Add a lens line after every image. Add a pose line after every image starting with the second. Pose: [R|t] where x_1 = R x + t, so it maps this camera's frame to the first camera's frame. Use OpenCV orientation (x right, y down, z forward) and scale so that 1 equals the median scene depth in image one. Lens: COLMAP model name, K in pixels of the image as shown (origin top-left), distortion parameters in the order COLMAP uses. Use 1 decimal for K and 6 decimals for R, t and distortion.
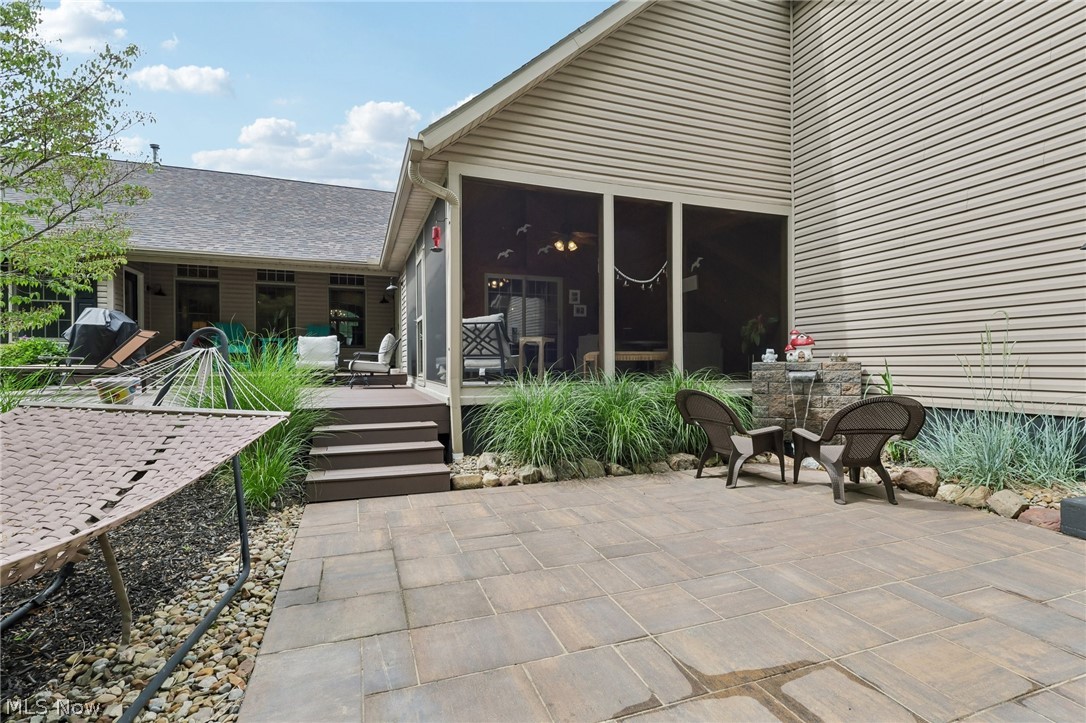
lens RADIAL K [[506.1, 0, 540.1], [0, 506.1, 361.8], [0, 0, 1]] dist [0.000173, 0.000338]
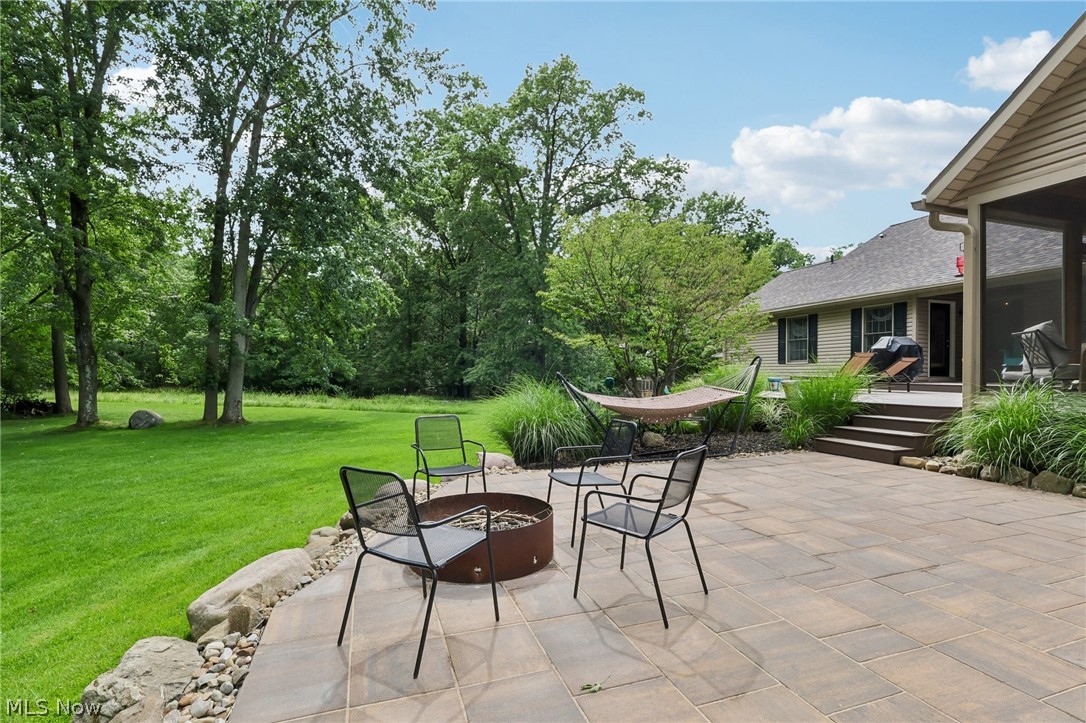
lens RADIAL K [[517.7, 0, 548.0], [0, 517.7, 382.7], [0, 0, 1]] dist [0.002437, 0.000194]
pose [[-0.020583, 0.014559, -0.999682, 0.532613], [0.001208, 0.999894, 0.014537, 0.004054], [0.999787, -0.000909, -0.020599, 0.036008]]
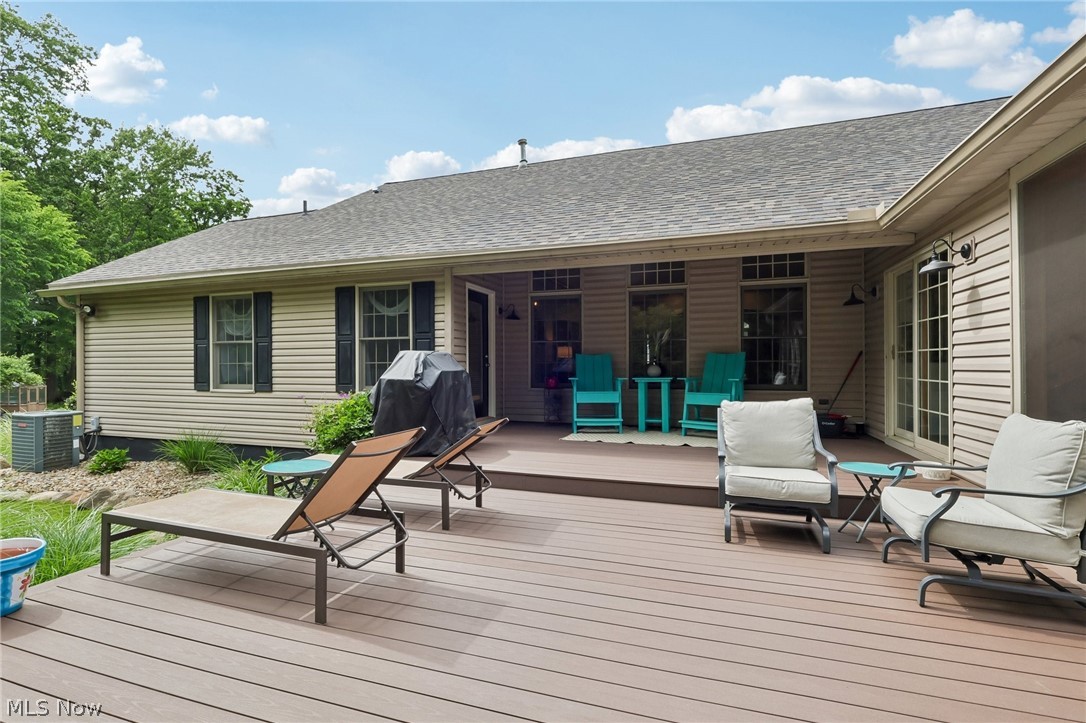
lens RADIAL K [[506.1, 0, 540.1], [0, 506.1, 361.8], [0, 0, 1]] dist [0.000173, 0.000338]
pose [[0.776832, -0.007505, -0.629663, -0.282201], [0.006454, 0.999971, -0.003956, -0.072059], [0.629675, -0.000990, 0.776858, 0.492014]]
